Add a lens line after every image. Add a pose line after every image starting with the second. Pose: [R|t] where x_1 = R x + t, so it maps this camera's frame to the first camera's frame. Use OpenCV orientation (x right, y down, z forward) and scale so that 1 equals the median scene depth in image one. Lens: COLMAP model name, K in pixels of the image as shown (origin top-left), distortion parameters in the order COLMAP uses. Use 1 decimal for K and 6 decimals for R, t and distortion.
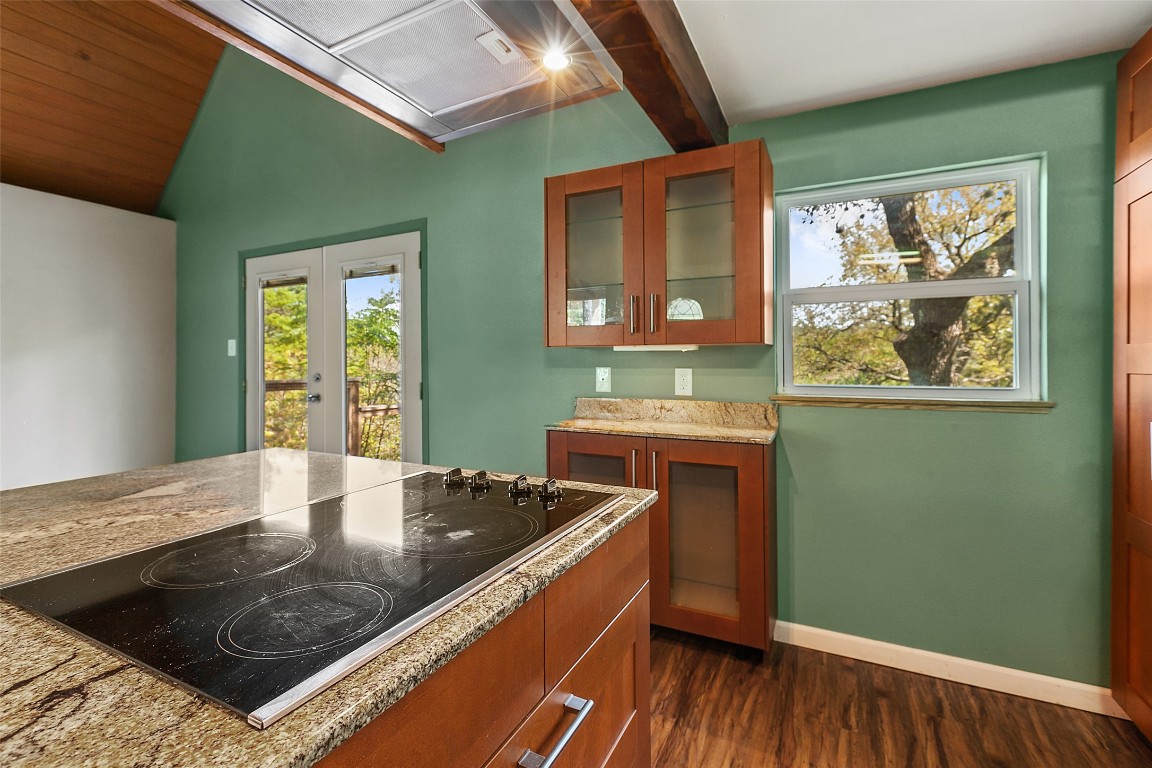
lens RADIAL K [[519.3, 0, 569.5], [0, 519.3, 359.2], [0, 0, 1]] dist [-0.000429, 0.000071]
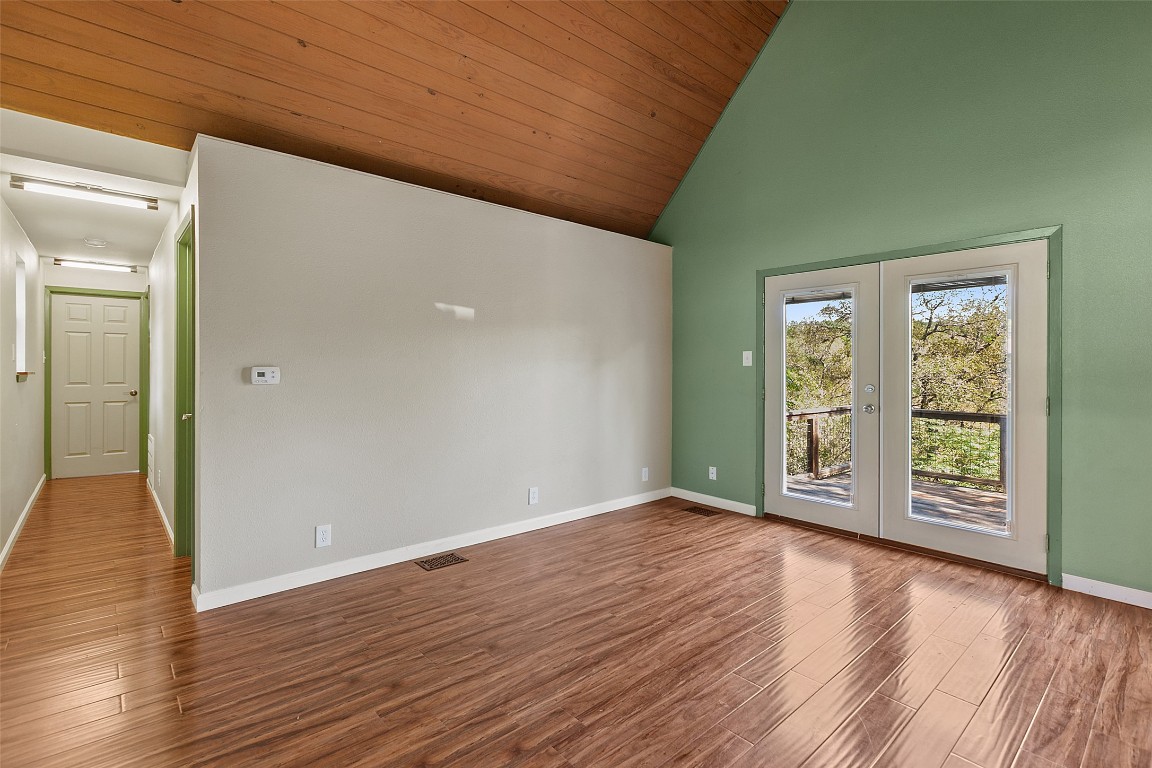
lens RADIAL K [[539.9, 0, 567.2], [0, 539.9, 368.2], [0, 0, 1]] dist [0.003116, 0.000183]
pose [[0.926140, 0.007976, -0.377097, -0.985157], [-0.003007, 0.999901, 0.013762, -0.027808], [0.377169, -0.011611, 0.926072, -0.351370]]
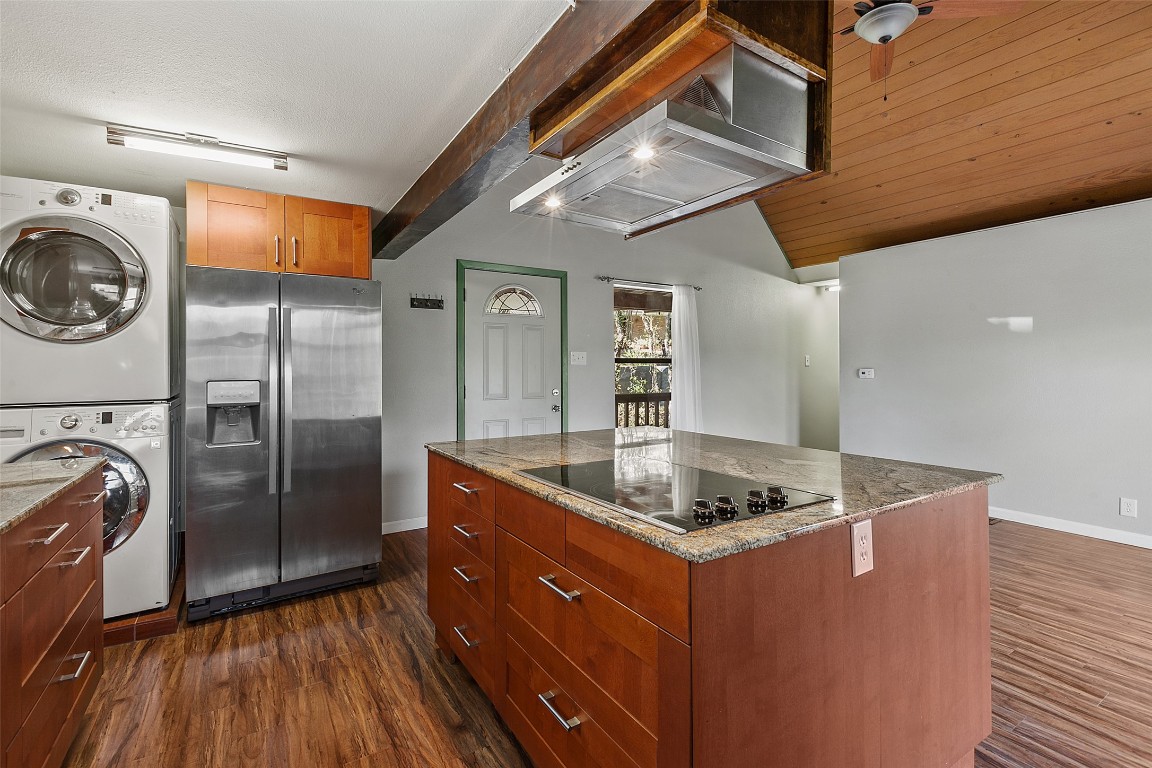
lens RADIAL K [[527.3, 0, 571.2], [0, 527.3, 361.8], [0, 0, 1]] dist [0.003507, 0.000412]
pose [[-0.518346, -0.007692, -0.855136, 0.495774], [0.011846, 0.999799, -0.016174, -0.019541], [0.855089, -0.018514, -0.518151, 0.635640]]
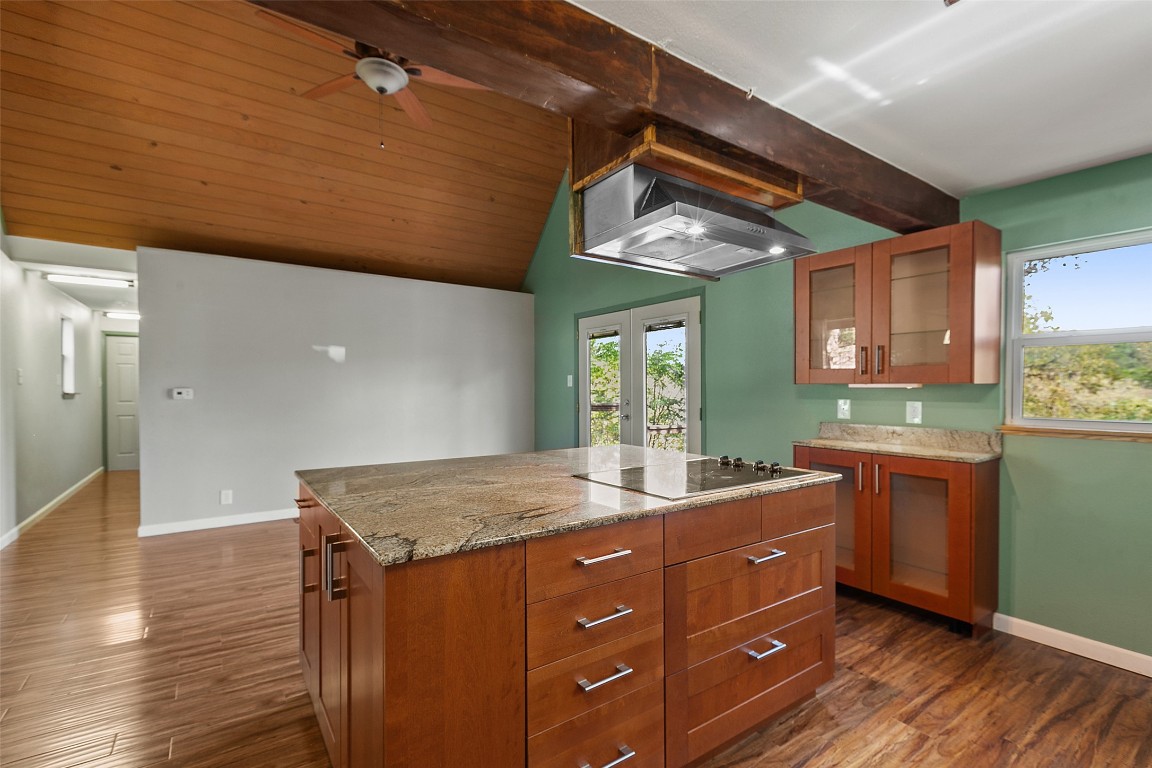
lens RADIAL K [[528.2, 0, 579.5], [0, 528.2, 394.8], [0, 0, 1]] dist [0.001766, 0.000379]
pose [[0.882417, 0.008697, -0.470387, 0.112011], [0.002361, 0.999735, 0.022912, -0.029445], [0.470461, -0.021328, 0.882163, -0.491529]]
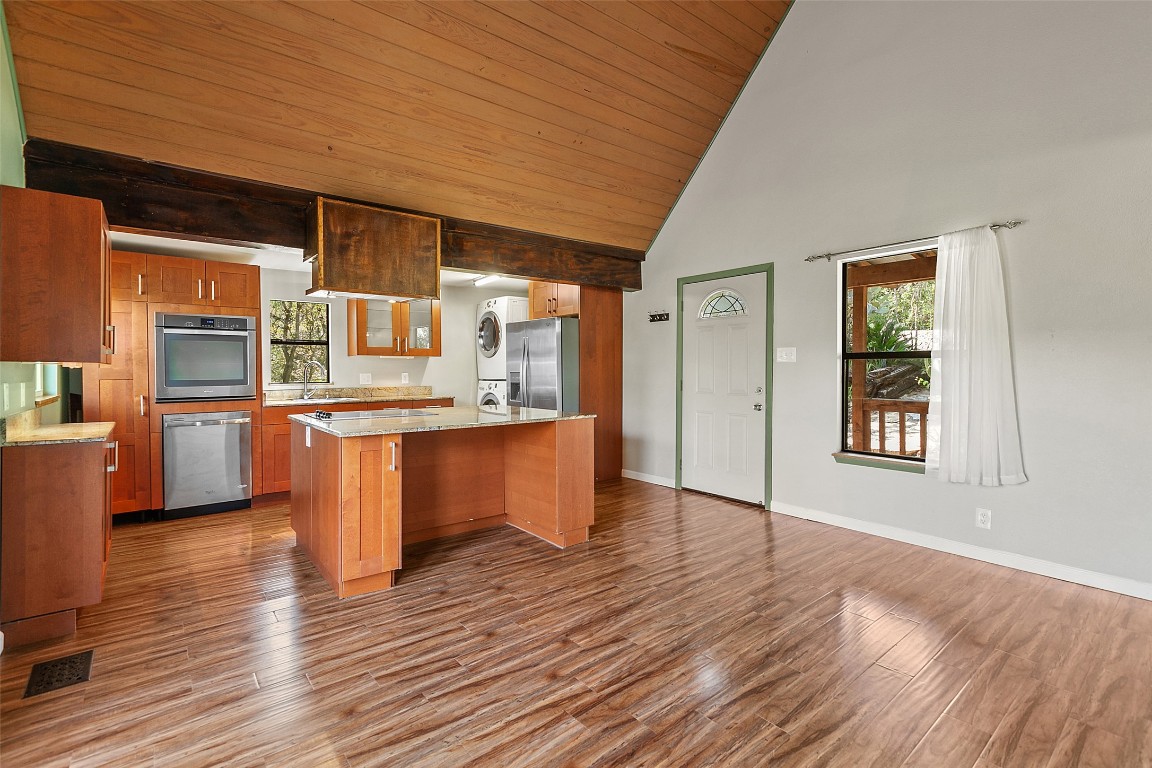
lens RADIAL K [[520.7, 0, 569.2], [0, 520.7, 378.4], [0, 0, 1]] dist [0.002085, 0.000261]
pose [[-0.909936, -0.004545, 0.414724, -1.361459], [-0.000598, 0.999953, 0.009647, -0.001593], [-0.414749, 0.008530, -0.909896, 1.587618]]
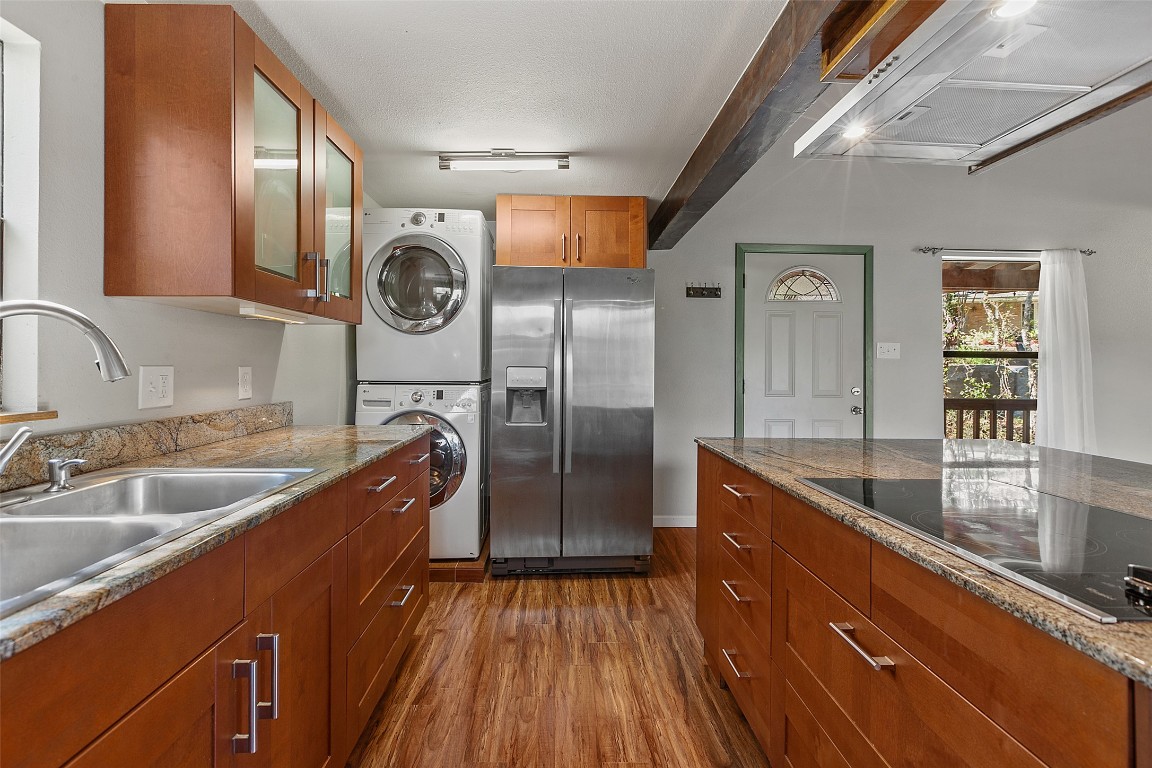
lens RADIAL K [[527.5, 0, 568.7], [0, 527.5, 357.7], [0, 0, 1]] dist [0.004348, 0.000379]
pose [[-0.878663, -0.015843, -0.477180, 0.415051], [-0.006061, 0.999739, -0.022031, -0.000613], [0.477404, -0.016465, -0.878529, 0.583352]]
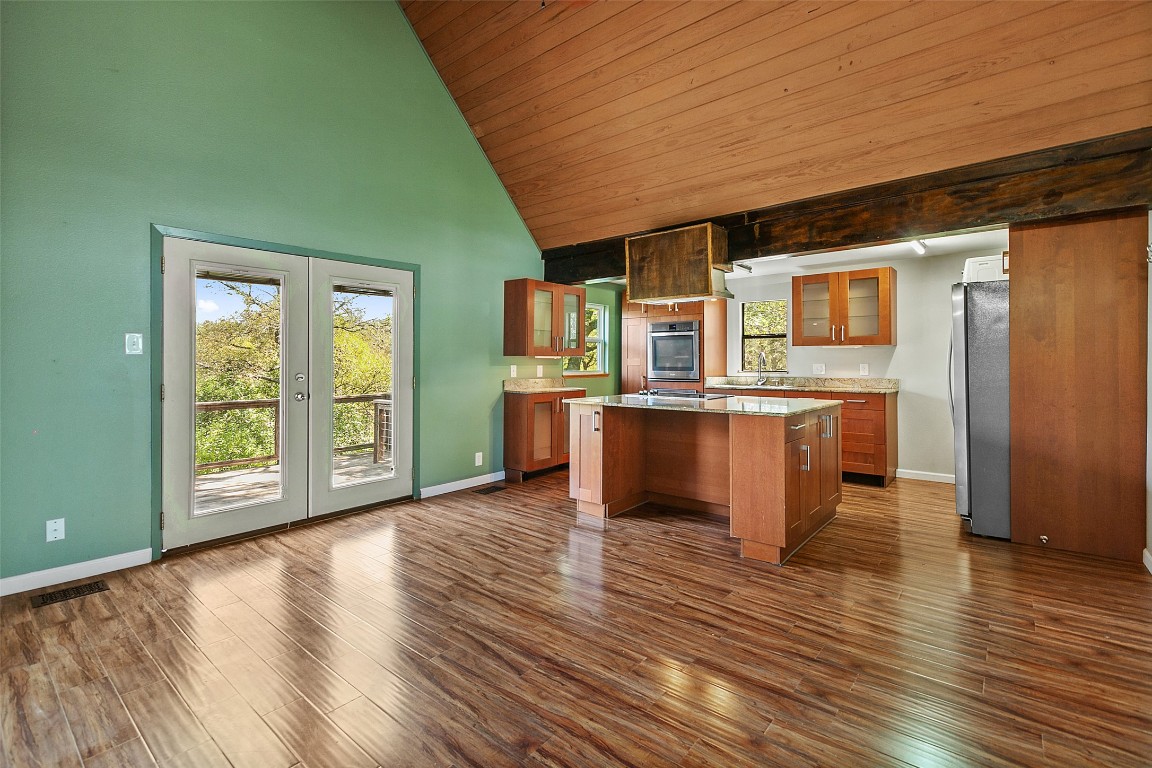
lens RADIAL K [[527.3, 0, 571.2], [0, 527.3, 361.8], [0, 0, 1]] dist [0.003507, 0.000412]
pose [[0.226001, -0.000170, 0.974127, -2.187697], [-0.007640, 0.999969, 0.001947, -0.003574], [-0.974097, -0.007882, 0.225993, 0.322392]]
